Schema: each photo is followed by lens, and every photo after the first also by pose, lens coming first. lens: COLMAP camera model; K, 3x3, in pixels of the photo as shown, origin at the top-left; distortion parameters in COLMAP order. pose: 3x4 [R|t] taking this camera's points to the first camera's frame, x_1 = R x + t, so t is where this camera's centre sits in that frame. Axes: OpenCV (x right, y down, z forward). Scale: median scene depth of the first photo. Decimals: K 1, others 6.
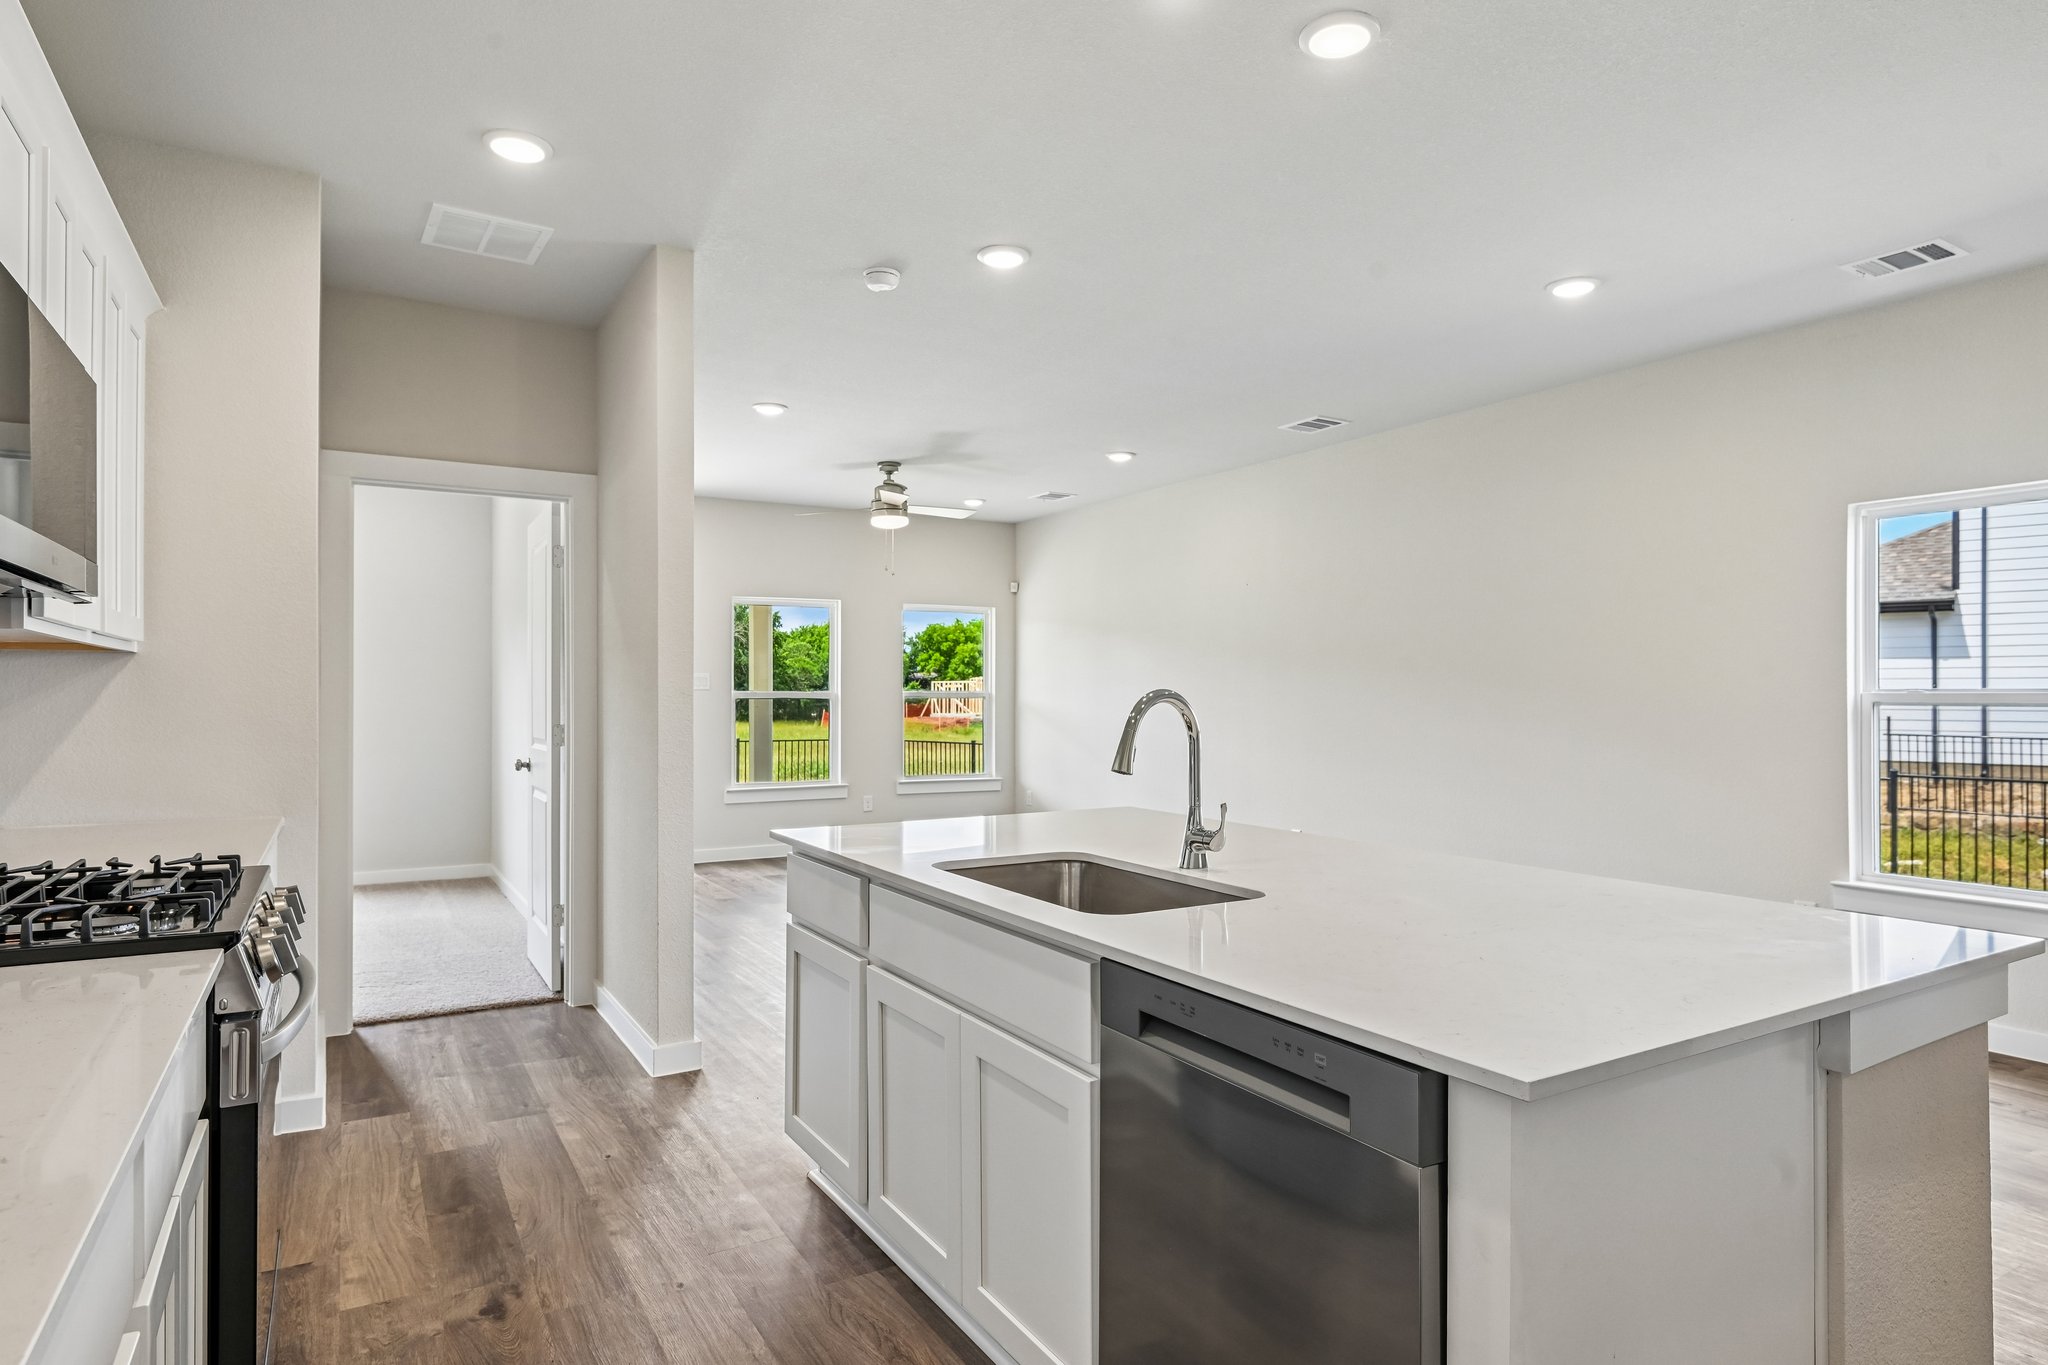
lens RADIAL K [[1147.1, 0, 1026.2], [0, 1147.1, 693.2], [0, 0, 1]] dist [-0.005061, -0.013612]
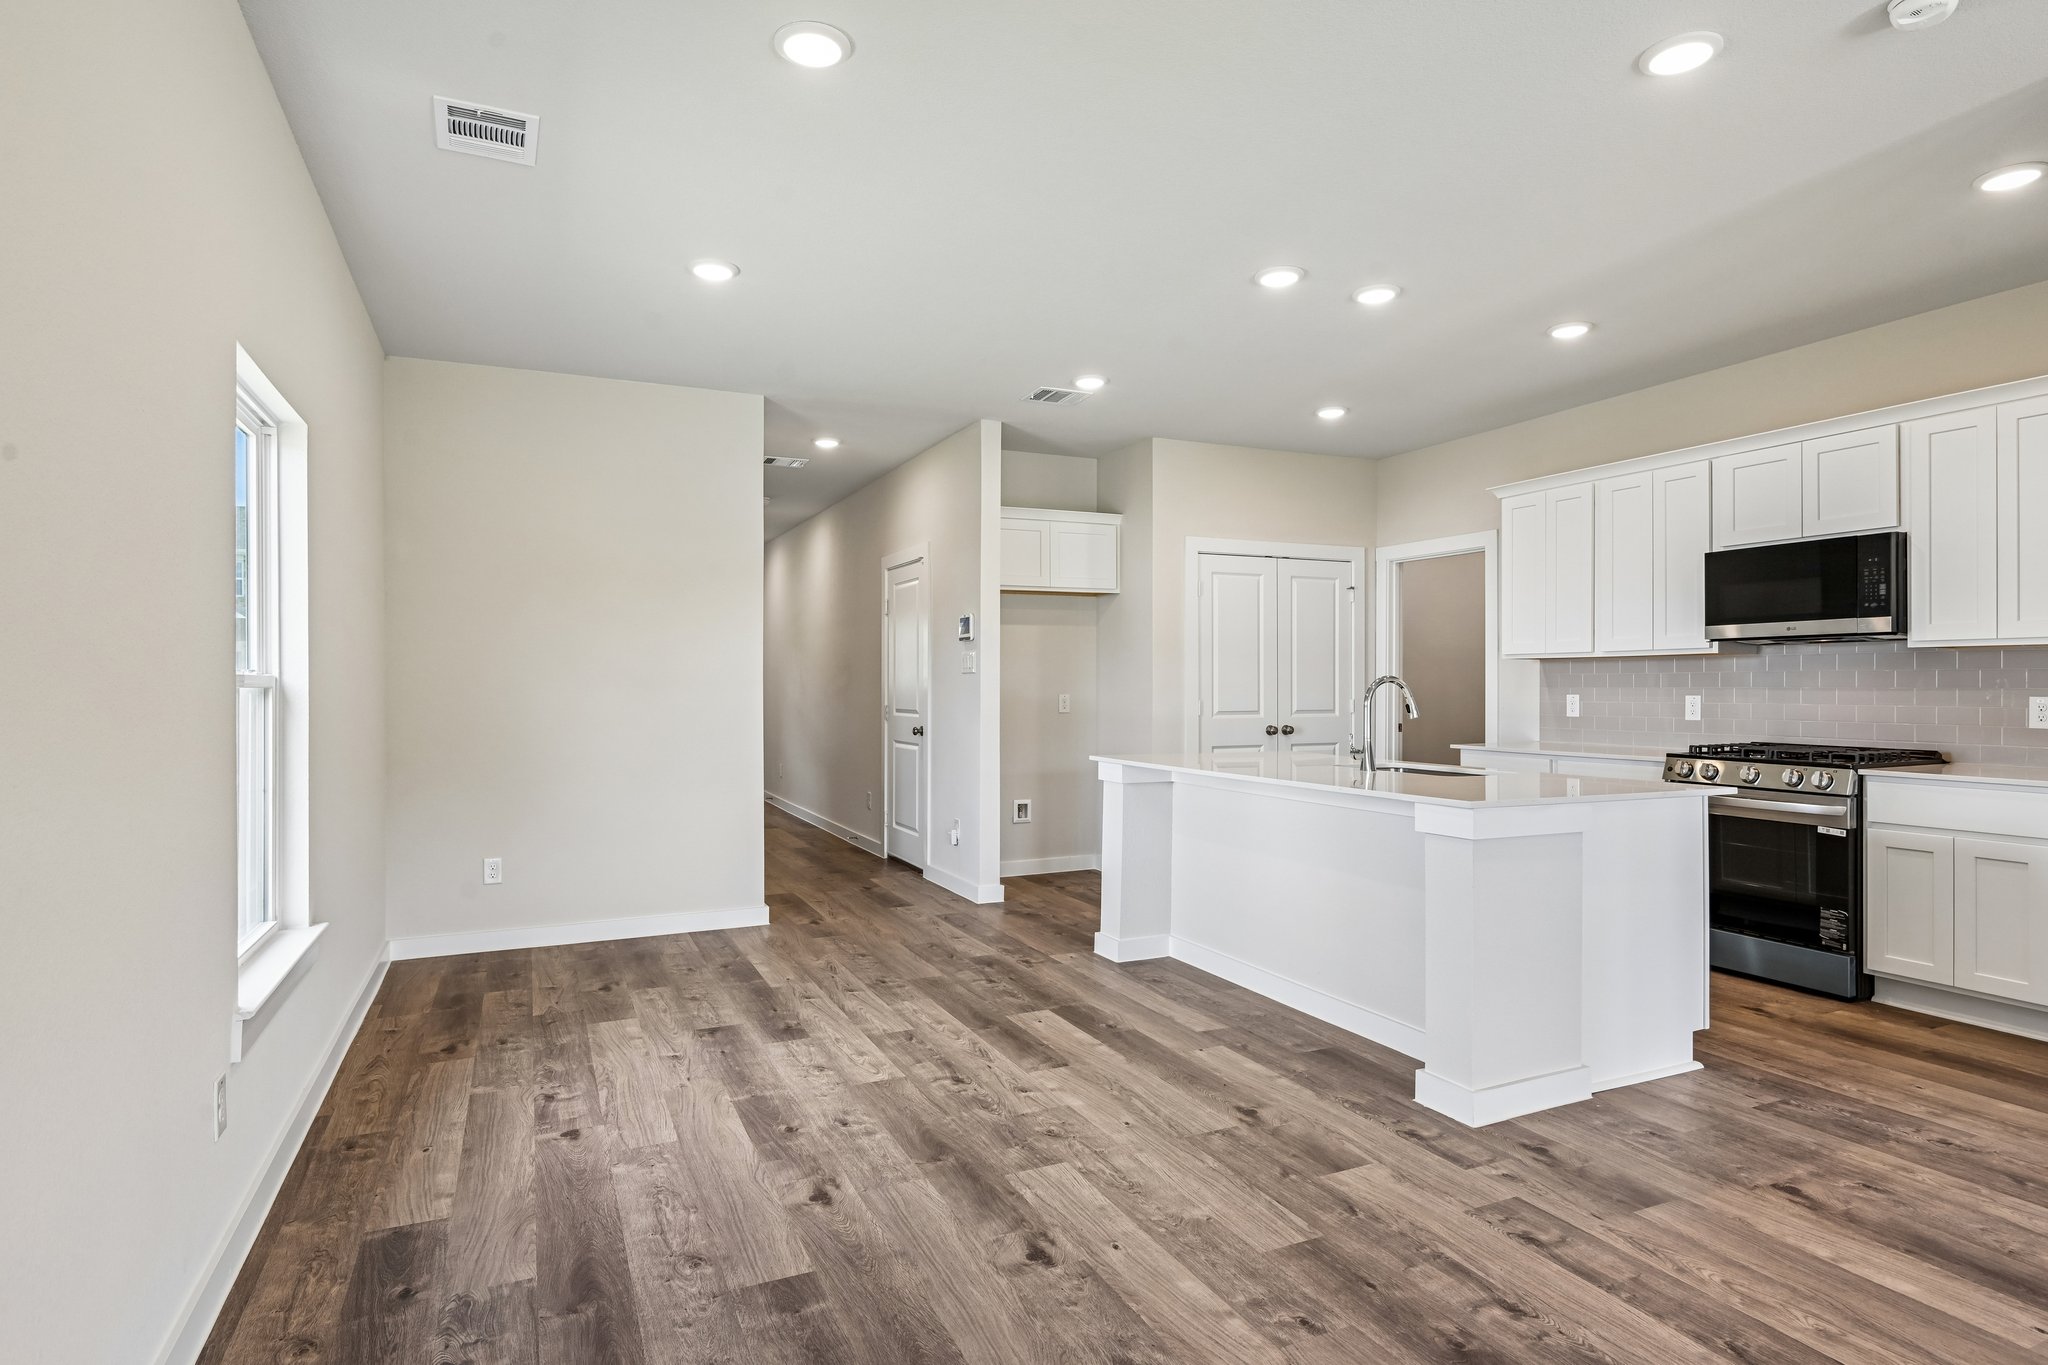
lens RADIAL K [[1091.9, 0, 1024.0], [0, 1091.9, 682.5], [0, 0, 1]] dist [-0.000740, -0.006313]
pose [[-0.993676, 0.002600, 0.112255, 0.422558], [0.002194, 0.999991, -0.003740, 0.012315], [-0.112264, -0.003470, -0.993672, 2.380317]]
